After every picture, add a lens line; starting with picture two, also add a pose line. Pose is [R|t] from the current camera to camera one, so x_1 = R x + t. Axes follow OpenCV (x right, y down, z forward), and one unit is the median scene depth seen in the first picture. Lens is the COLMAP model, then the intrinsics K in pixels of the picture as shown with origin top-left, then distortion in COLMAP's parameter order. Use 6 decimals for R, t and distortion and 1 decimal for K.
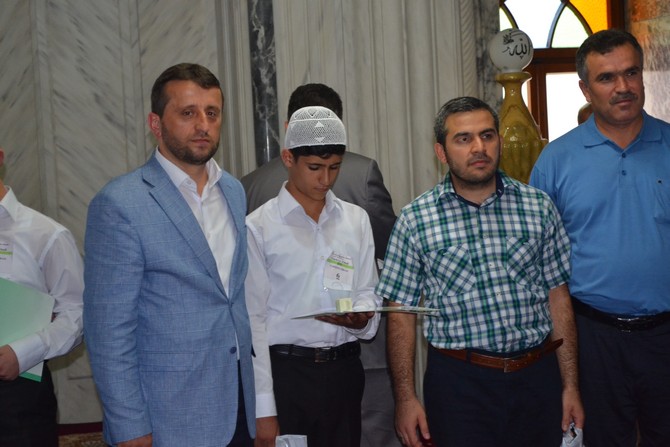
lens RADIAL K [[1484.4, 0, 336.8], [0, 1484.4, 222.4], [0, 0, 1]] dist [0.022799, 0.000000]
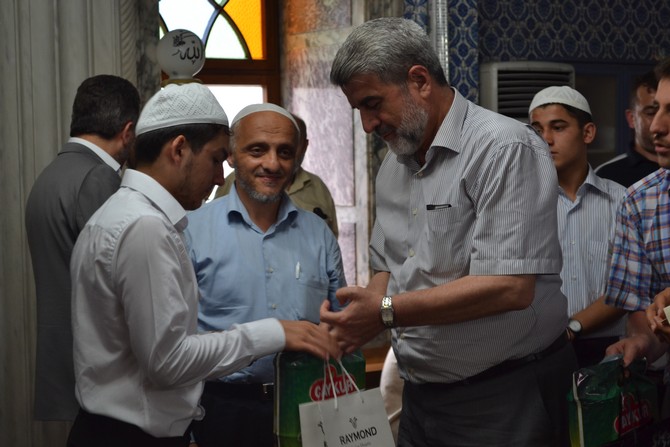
lens RADIAL K [[1426.4, 0, 339.0], [0, 1426.4, 221.7], [0, 0, 1]] dist [0.062119, 0.000000]
pose [[0.959831, 0.018469, 0.279969, -0.027692], [-0.015337, 0.999793, -0.013376, -0.005318], [-0.280158, 0.008545, 0.959916, 0.148021]]
